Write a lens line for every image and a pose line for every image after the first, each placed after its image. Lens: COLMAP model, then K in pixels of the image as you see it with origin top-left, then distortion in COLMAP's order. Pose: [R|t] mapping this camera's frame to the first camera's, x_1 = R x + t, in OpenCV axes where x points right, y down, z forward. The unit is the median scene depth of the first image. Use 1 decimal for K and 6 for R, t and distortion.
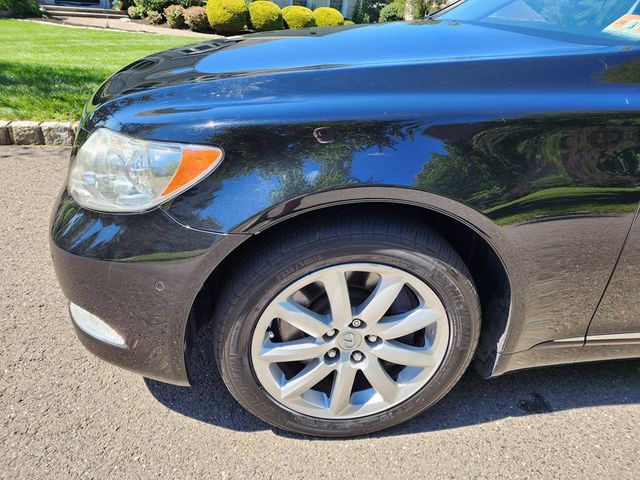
lens RADIAL K [[432.1, 0, 320.8], [0, 432.1, 243.3], [0, 0, 1]] dist [0.080009, -0.080108]
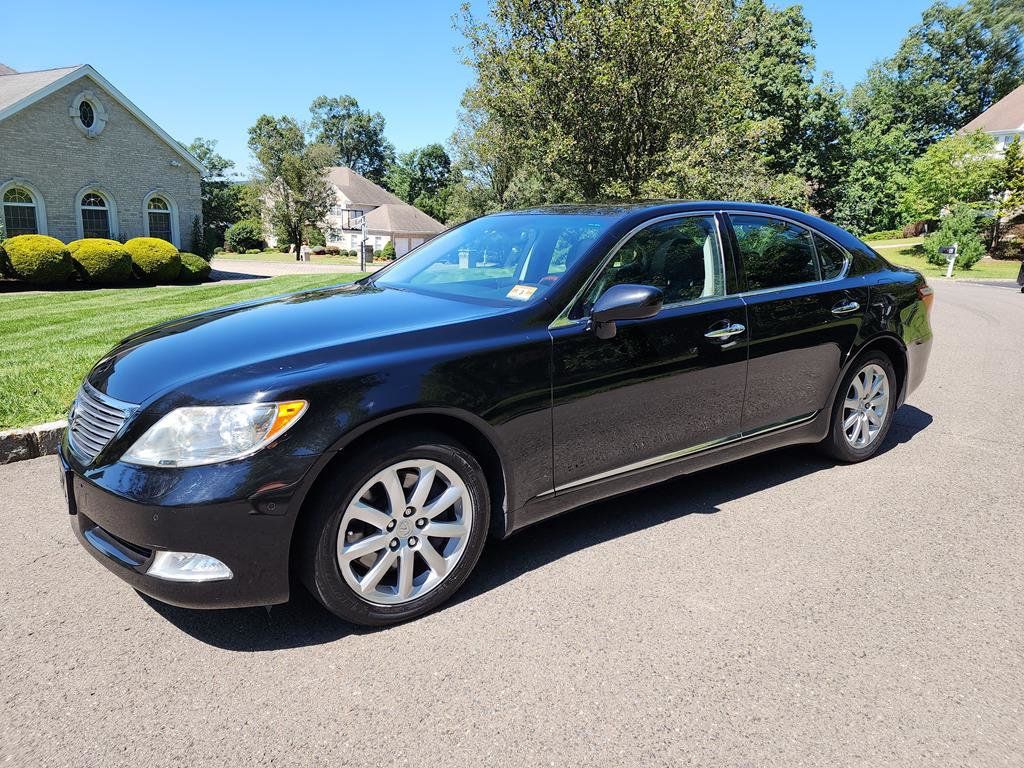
lens RADIAL K [[684.9, 0, 505.7], [0, 684.9, 387.6], [0, 0, 1]] dist [0.073711, -0.070080]
pose [[0.874646, -0.157553, 0.458444, -0.545396], [0.268947, 0.944528, -0.188506, 0.290976], [-0.403314, 0.288173, 0.868501, -1.037268]]
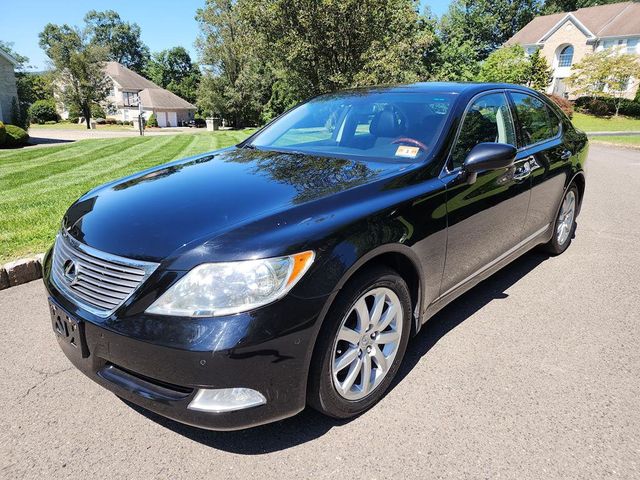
lens RADIAL K [[428.0, 0, 316.1], [0, 428.0, 242.3], [0, 0, 1]] dist [0.073711, -0.070080]
pose [[0.764361, -0.247233, 0.595506, -0.968704], [0.346268, 0.936483, -0.055657, -0.108781], [-0.543921, 0.248747, 0.801421, -0.331929]]
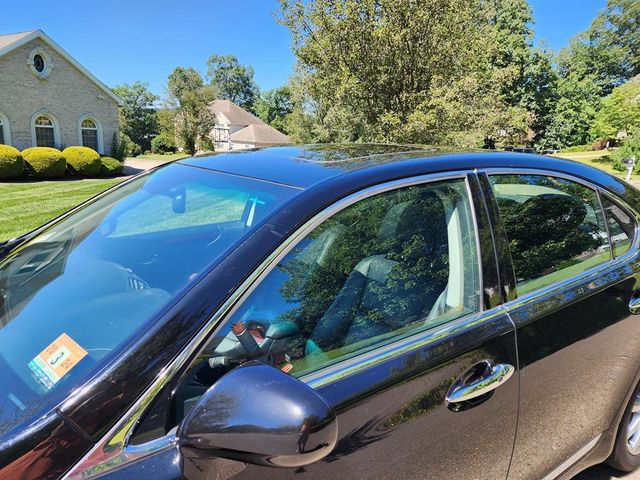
lens RADIAL K [[428.0, 0, 316.1], [0, 428.0, 242.3], [0, 0, 1]] dist [0.073711, -0.070080]
pose [[0.892498, -0.144122, 0.427407, 0.774763], [0.244660, 0.950752, -0.190297, -0.411389], [-0.378932, 0.274409, 0.883804, 0.087351]]
